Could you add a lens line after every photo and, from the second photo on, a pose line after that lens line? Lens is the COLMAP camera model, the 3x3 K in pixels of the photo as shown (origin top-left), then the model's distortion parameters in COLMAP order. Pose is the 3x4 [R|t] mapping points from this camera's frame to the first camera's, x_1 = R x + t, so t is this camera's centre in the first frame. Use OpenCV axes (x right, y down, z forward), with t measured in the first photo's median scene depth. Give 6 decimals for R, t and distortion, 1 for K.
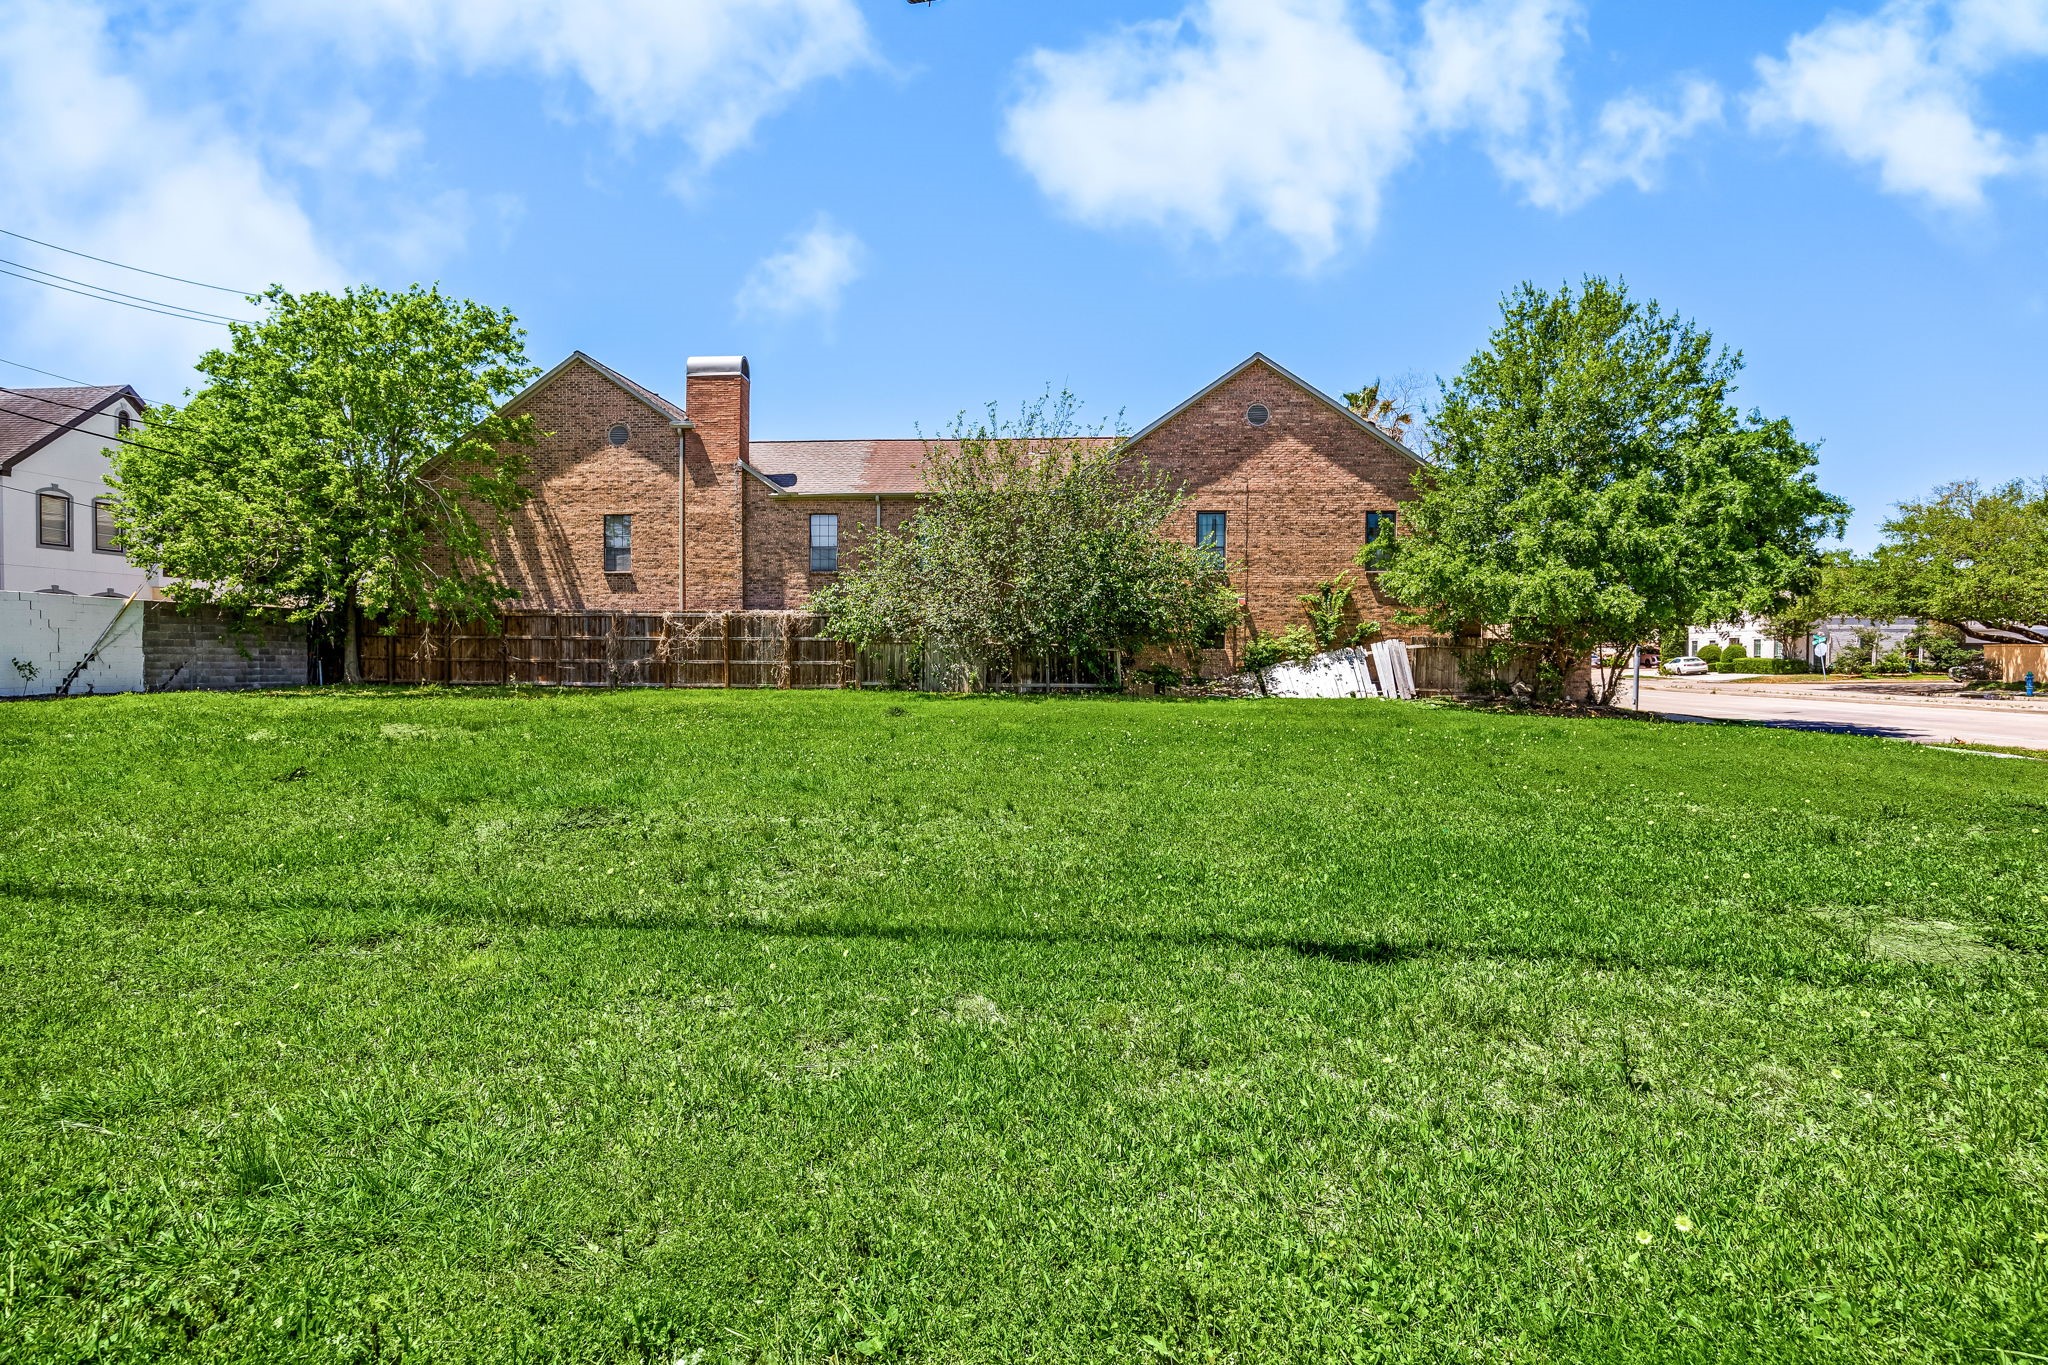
lens RADIAL K [[986.8, 0, 1043.6], [0, 986.8, 679.0], [0, 0, 1]] dist [-0.029890, -0.000123]
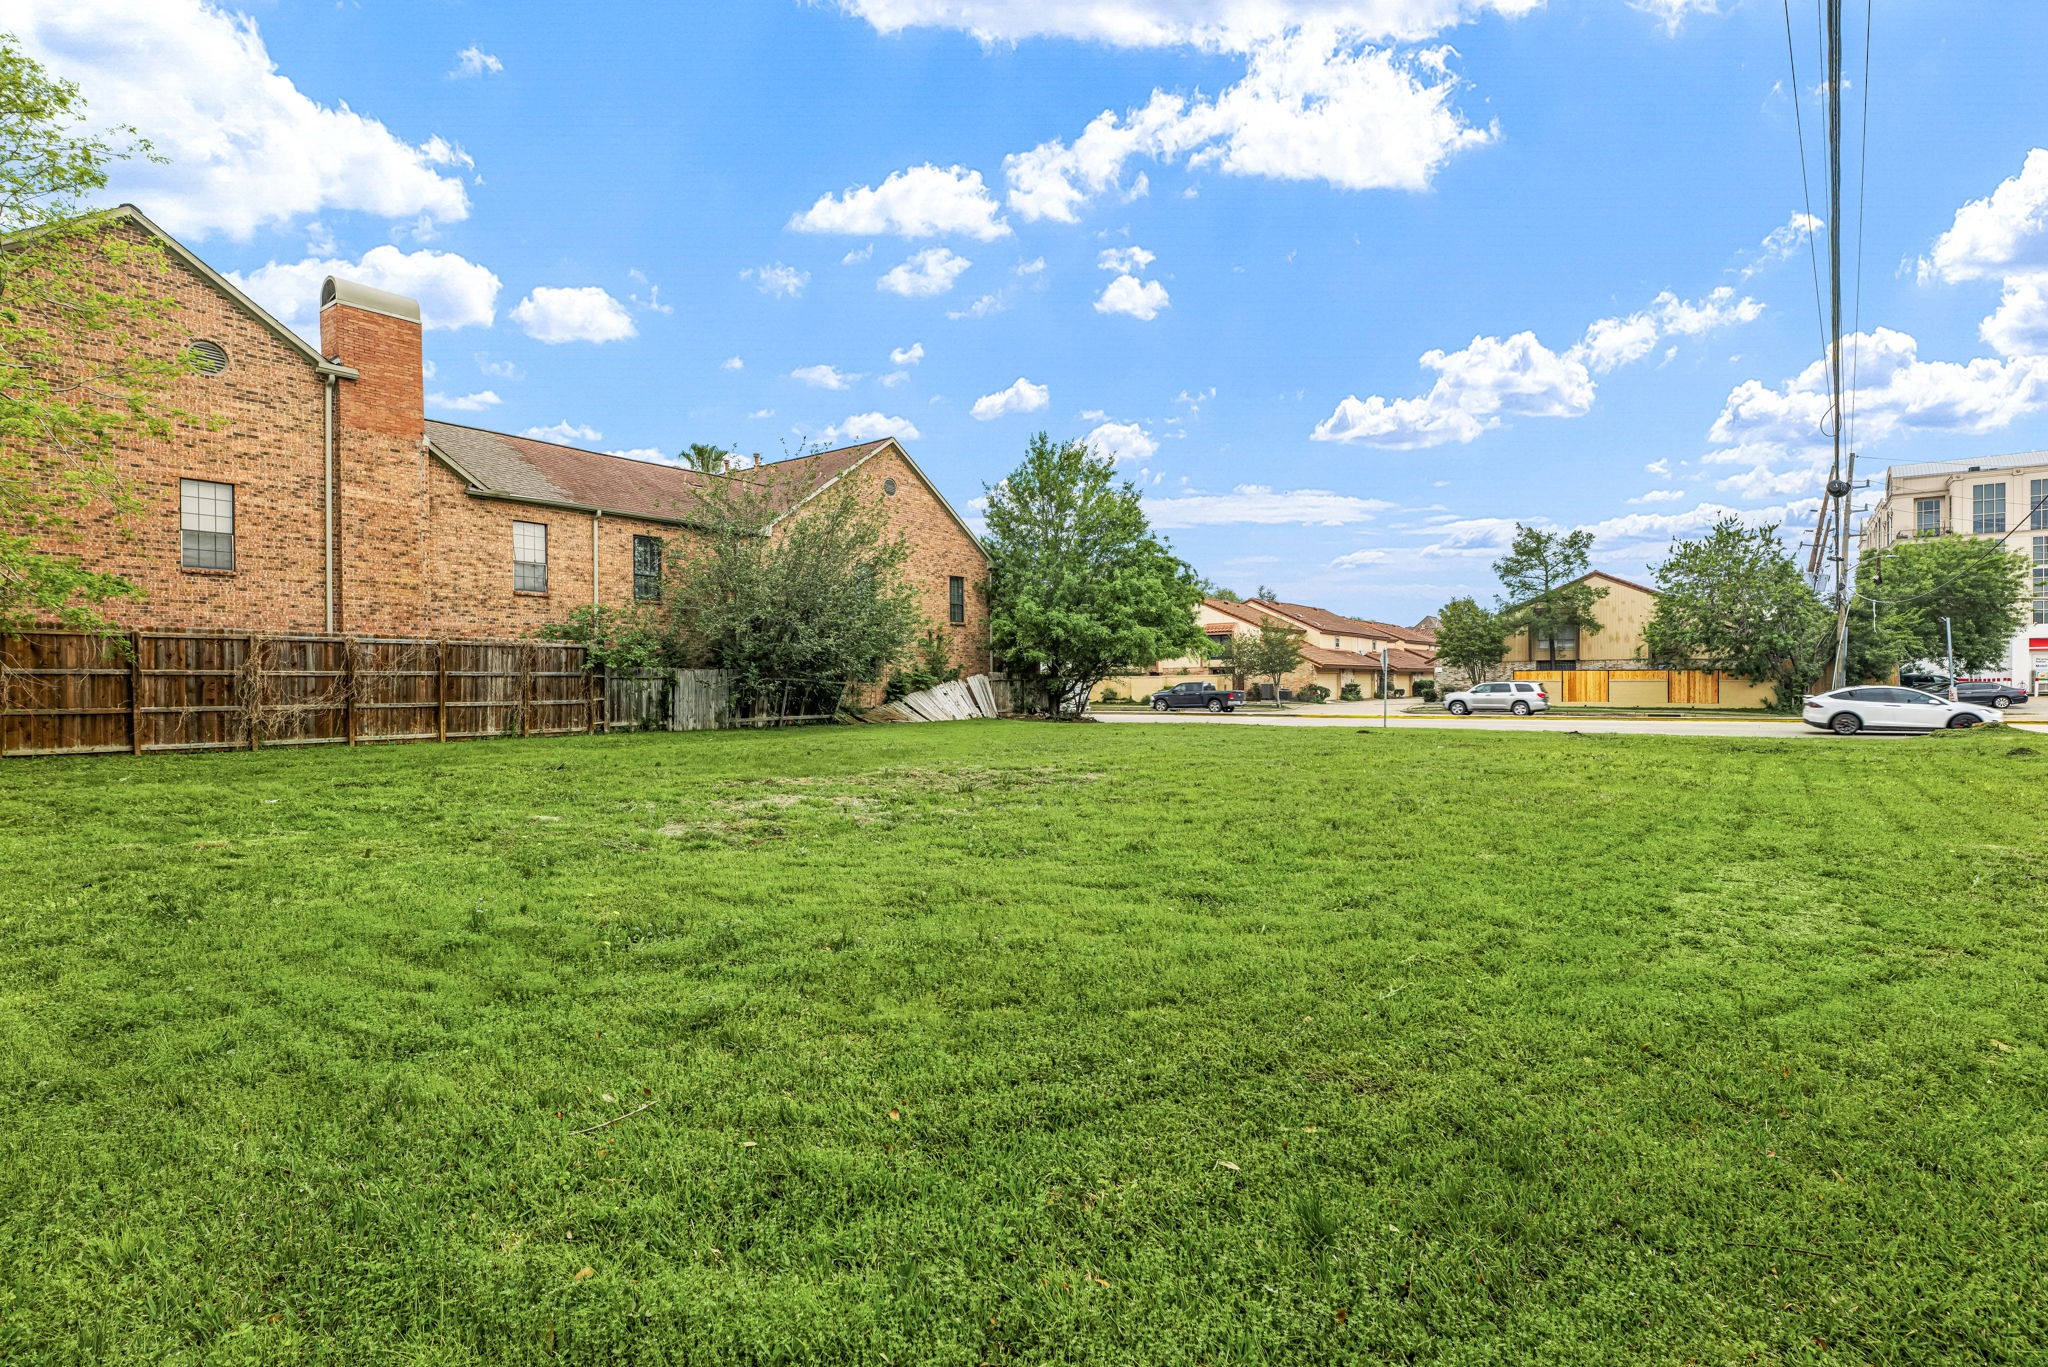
lens RADIAL K [[986.8, 0, 1043.6], [0, 986.8, 680.0], [0, 0, 1]] dist [-0.029890, -0.000123]
pose [[0.522869, -0.005999, 0.852392, -0.721807], [0.017054, 0.999849, -0.003425, -0.025710], [-0.852243, 0.016327, 0.522892, 0.209150]]
